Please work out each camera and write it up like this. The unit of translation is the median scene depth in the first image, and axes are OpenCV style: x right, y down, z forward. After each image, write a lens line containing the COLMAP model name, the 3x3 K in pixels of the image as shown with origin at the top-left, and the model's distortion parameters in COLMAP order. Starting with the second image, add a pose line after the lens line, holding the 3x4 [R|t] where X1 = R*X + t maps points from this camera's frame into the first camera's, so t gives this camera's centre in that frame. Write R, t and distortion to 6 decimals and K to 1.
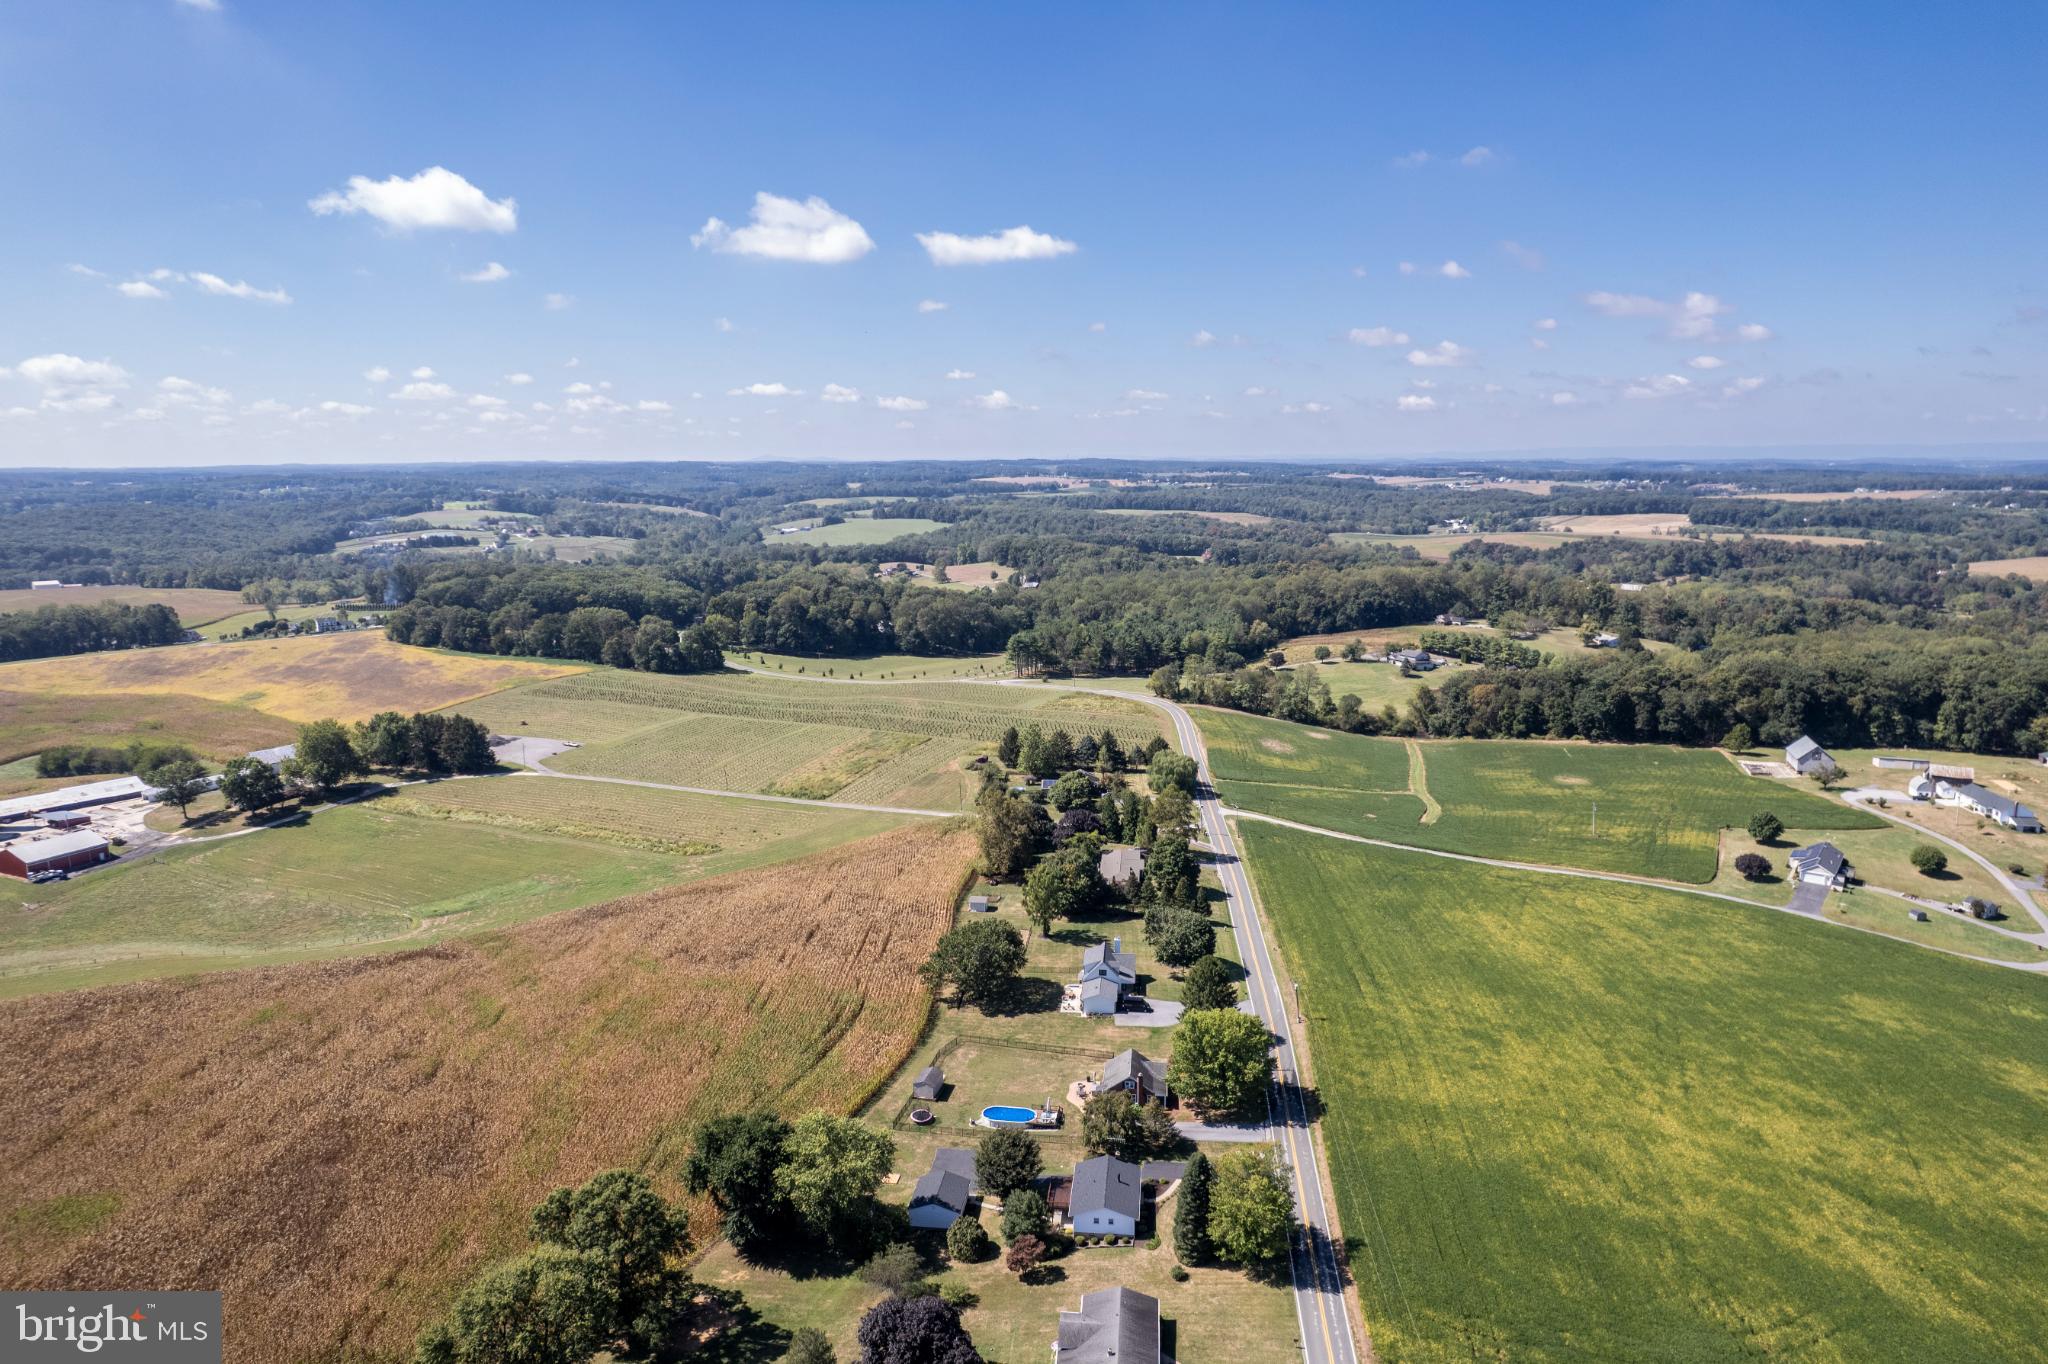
lens RADIAL K [[1313.8, 0, 1032.5], [0, 1313.8, 681.8], [0, 0, 1]] dist [-0.074024, 0.072961]
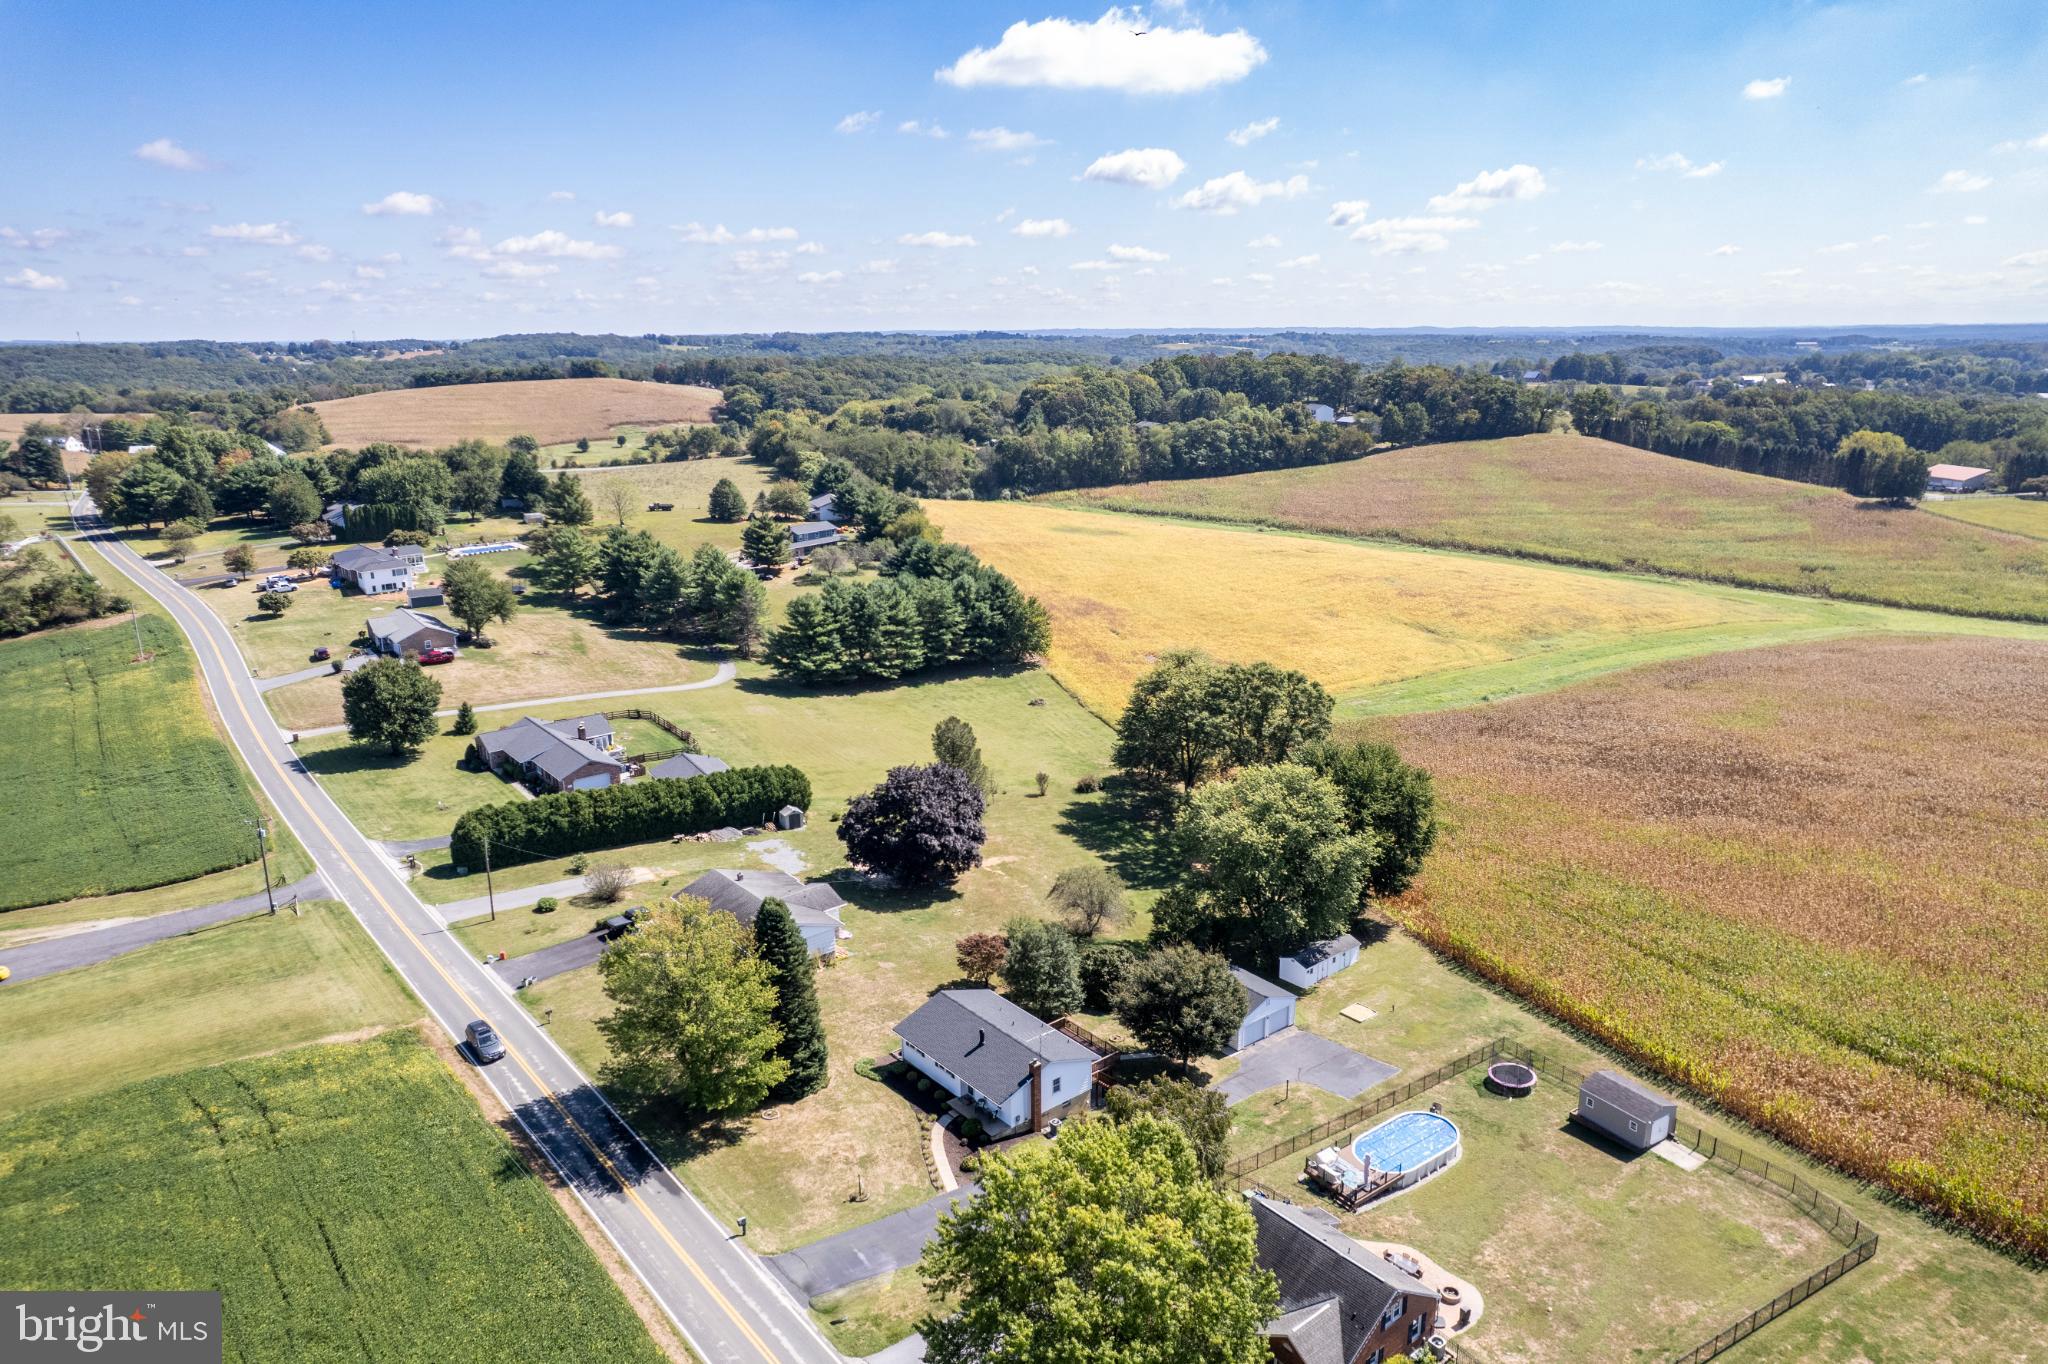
lens RADIAL K [[1313.8, 0, 1032.5], [0, 1313.8, 681.8], [0, 0, 1]] dist [-0.074024, 0.072961]
pose [[-0.704668, 0.200166, -0.680717, 0.286327], [-0.113419, 0.915269, 0.386546, 0.034226], [0.700413, 0.349593, -0.622259, 0.969940]]
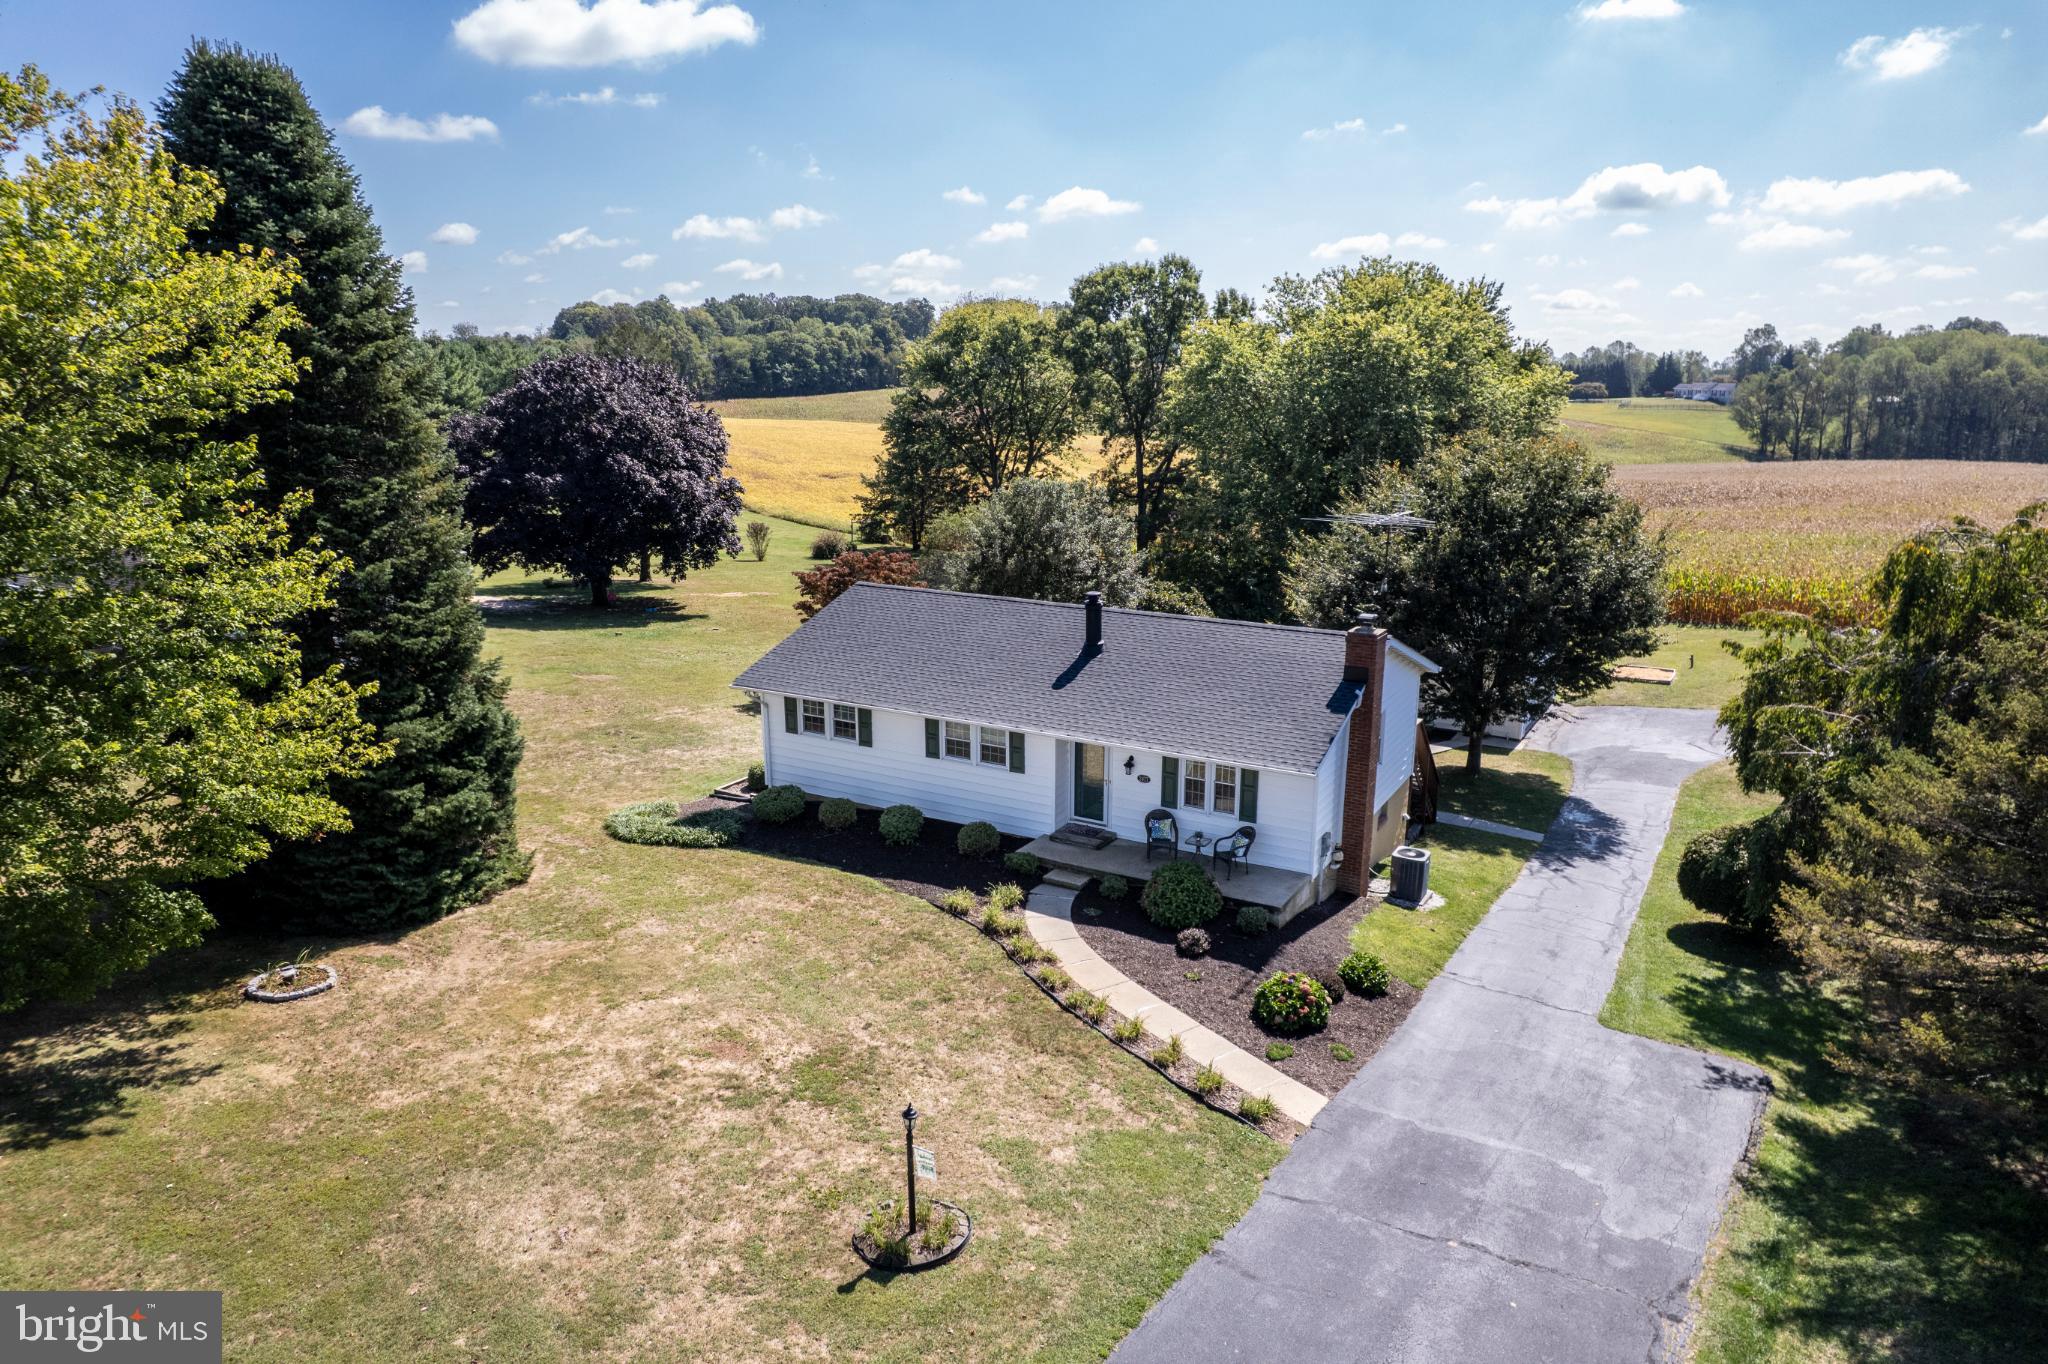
lens RADIAL K [[1313.8, 0, 1032.5], [0, 1313.8, 681.8], [0, 0, 1]] dist [-0.074024, 0.072961]
pose [[-0.409108, 0.221201, -0.885269, 0.154351], [-0.160545, 0.937589, 0.308467, 0.257179], [0.898251, 0.268322, -0.348063, 0.787643]]
